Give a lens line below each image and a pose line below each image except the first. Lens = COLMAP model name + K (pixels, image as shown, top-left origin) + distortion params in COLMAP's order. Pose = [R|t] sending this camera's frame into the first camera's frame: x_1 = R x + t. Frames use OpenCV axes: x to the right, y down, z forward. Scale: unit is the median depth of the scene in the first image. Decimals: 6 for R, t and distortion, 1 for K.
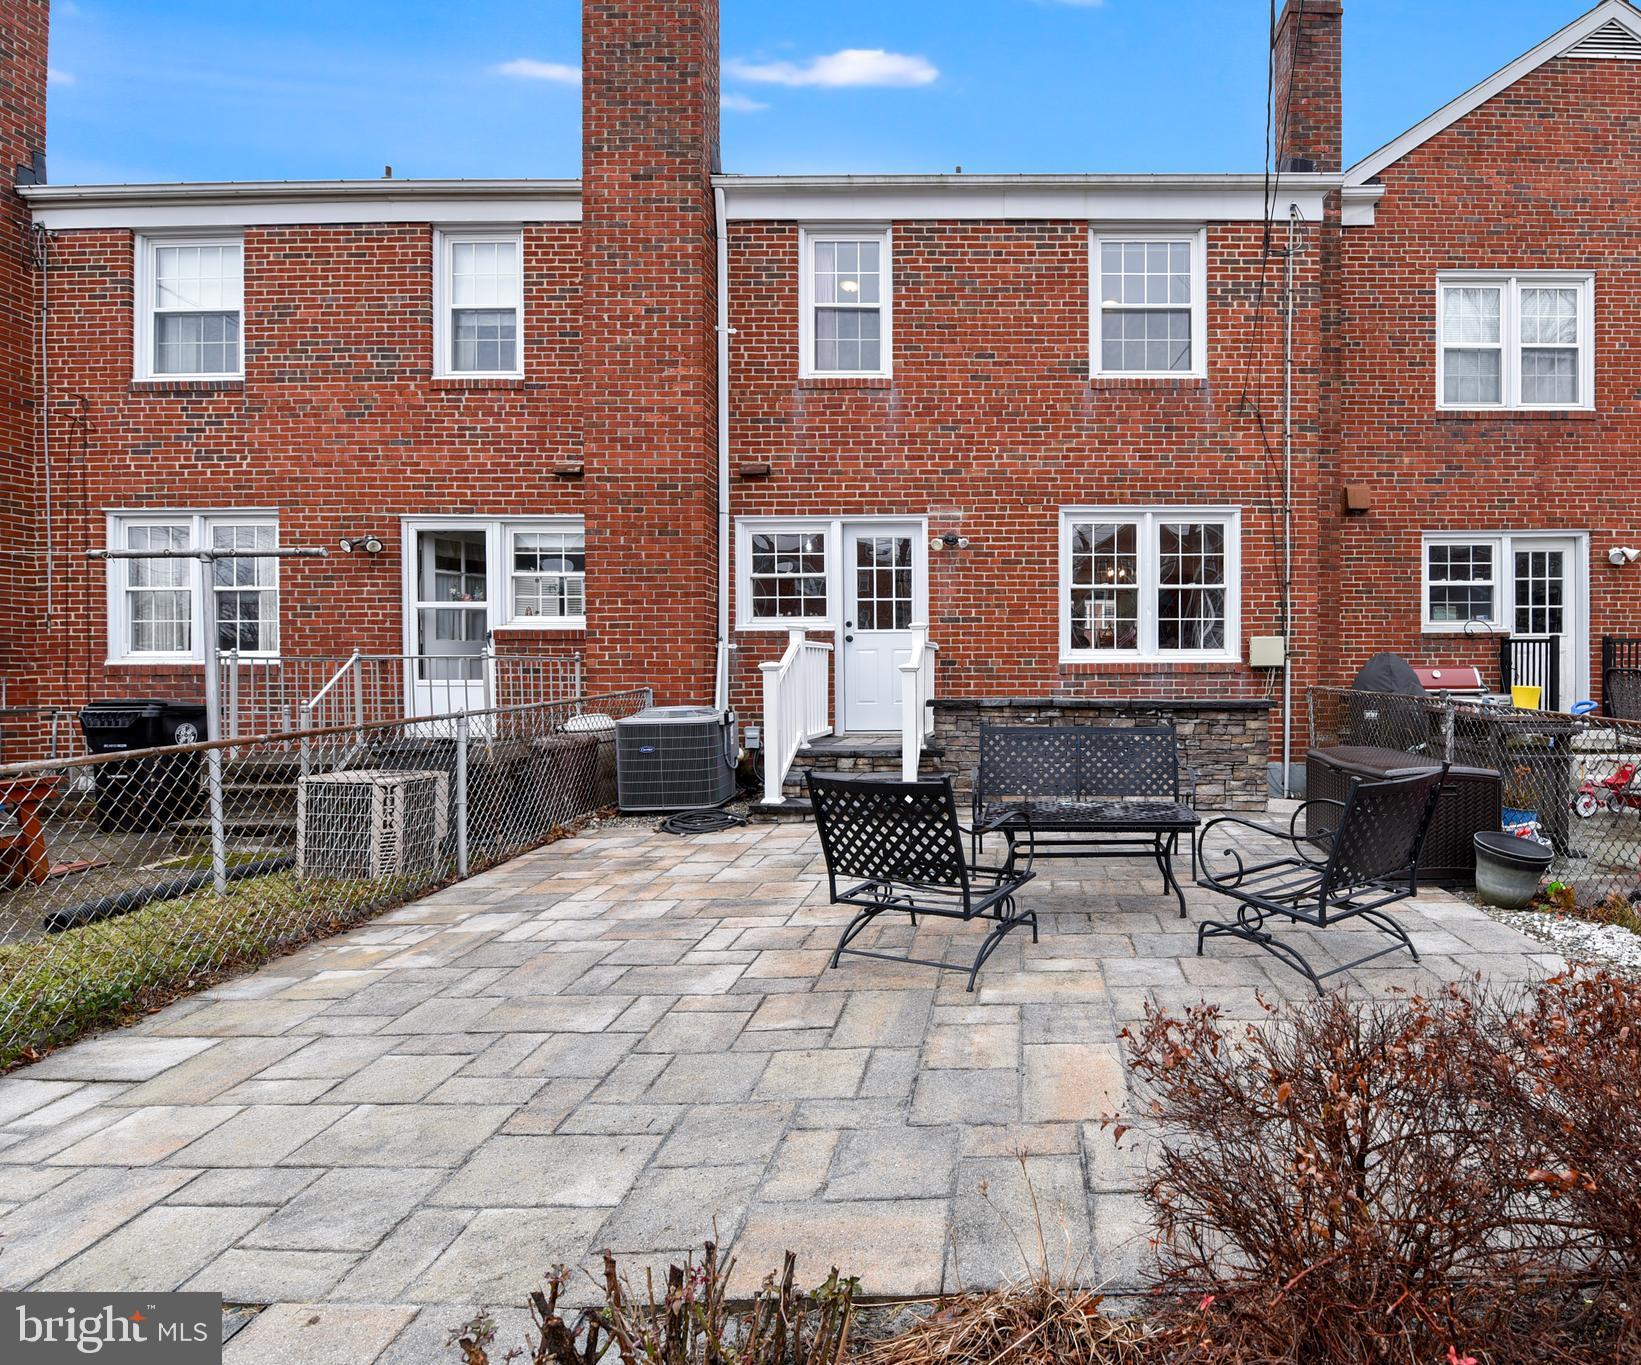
lens RADIAL K [[905.5, 0, 1027.8], [0, 905.5, 682.7], [0, 0, 1]] dist [-0.000184, -0.009880]
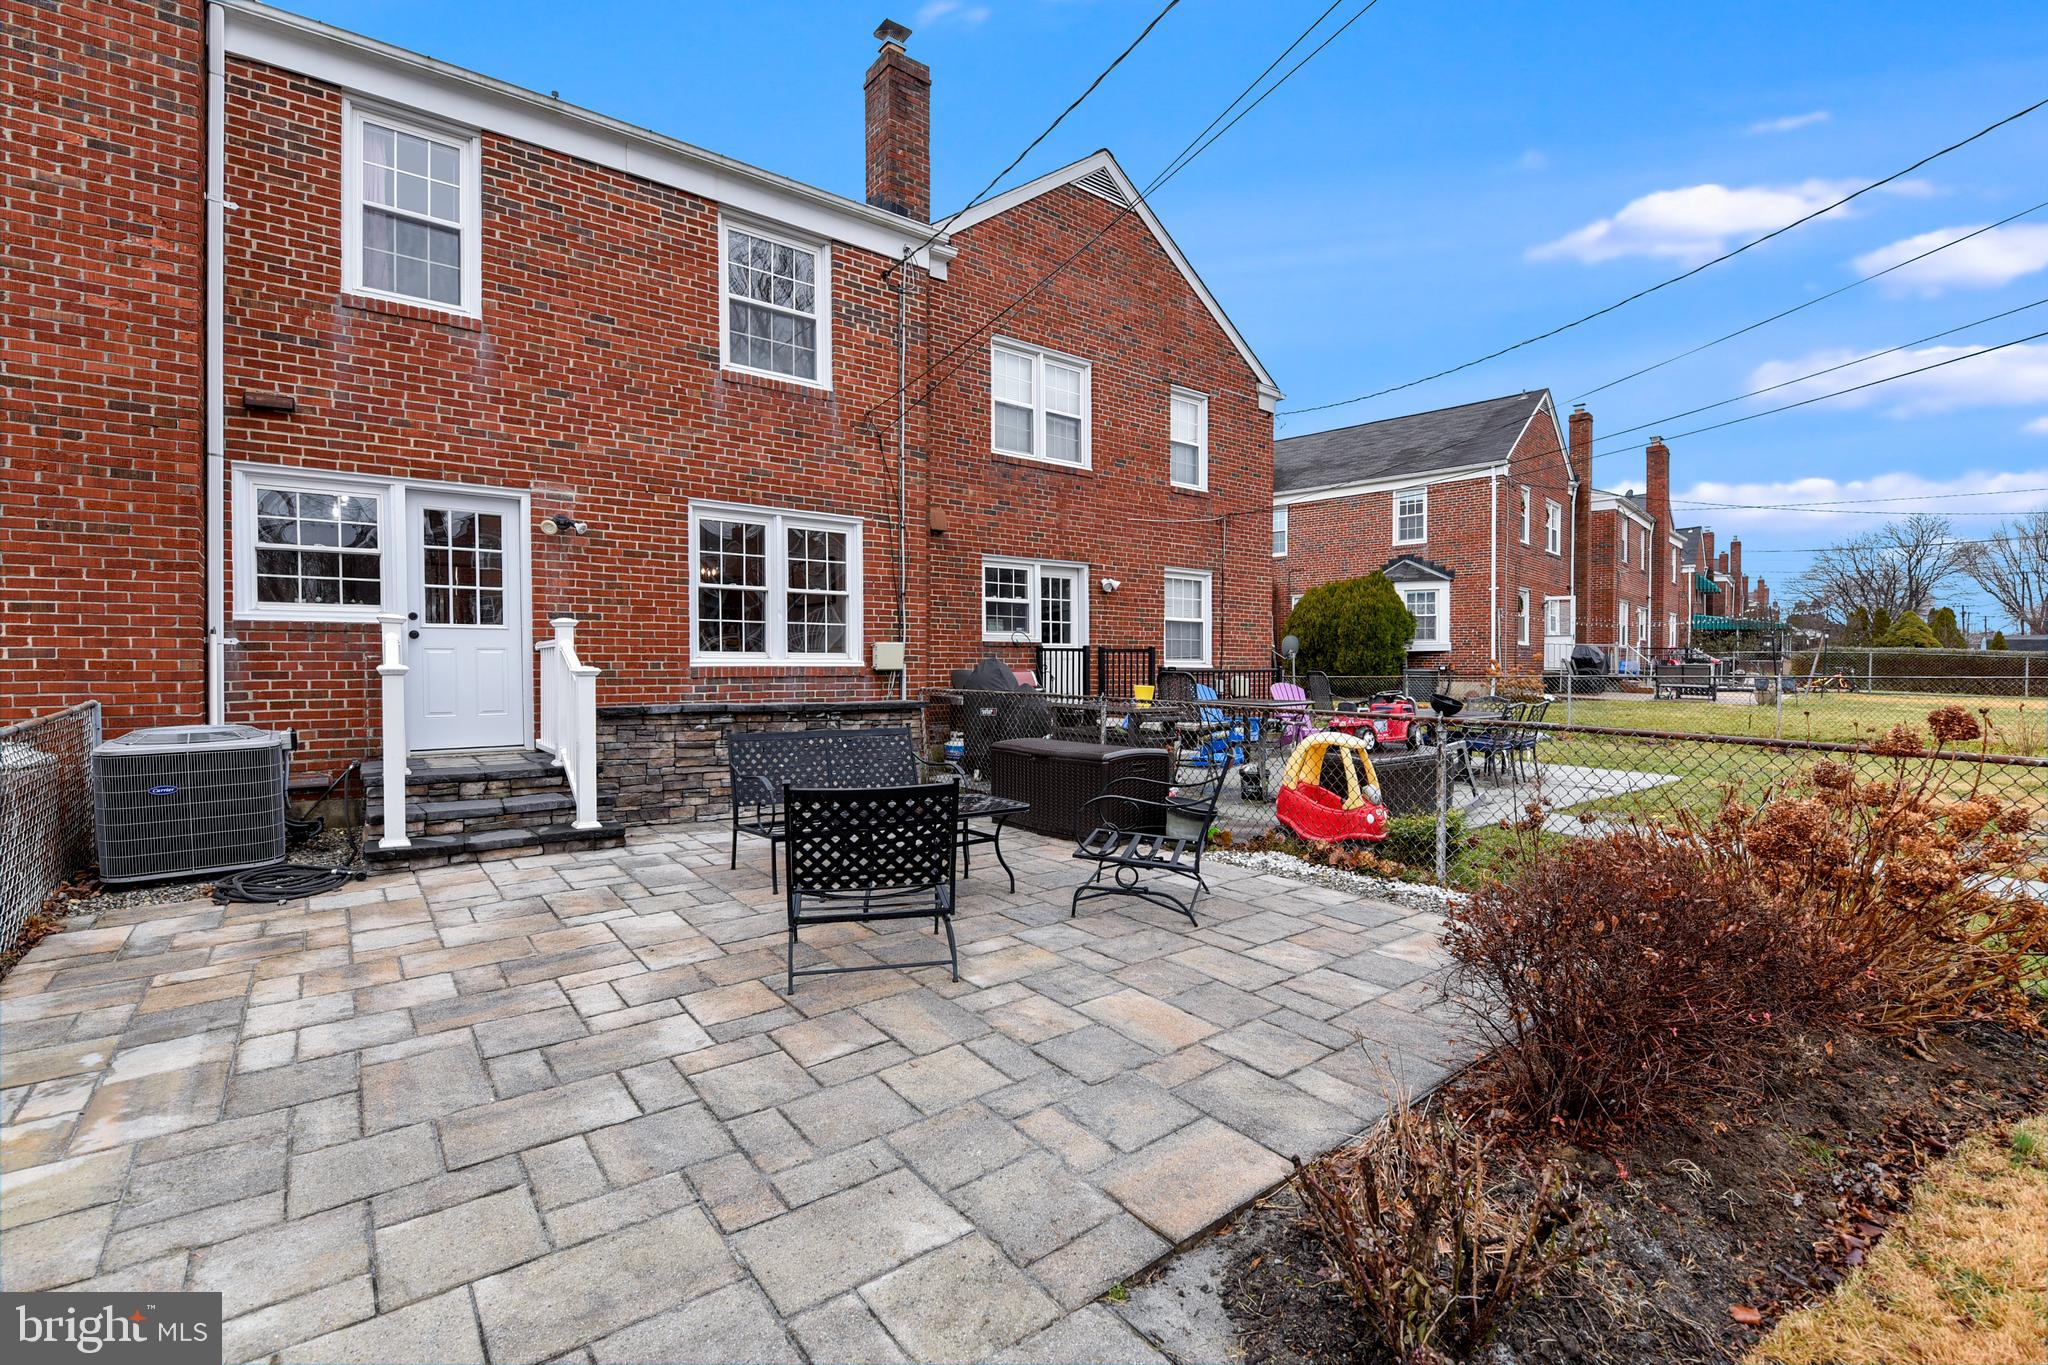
lens RADIAL K [[897.6, 0, 1023.9], [0, 897.6, 688.3], [0, 0, 1]] dist [0.000818, -0.011162]
pose [[0.793404, -0.011461, 0.608587, -0.257347], [0.009283, 0.999934, 0.006730, -0.001778], [-0.608624, 0.000310, 0.793459, 0.052796]]
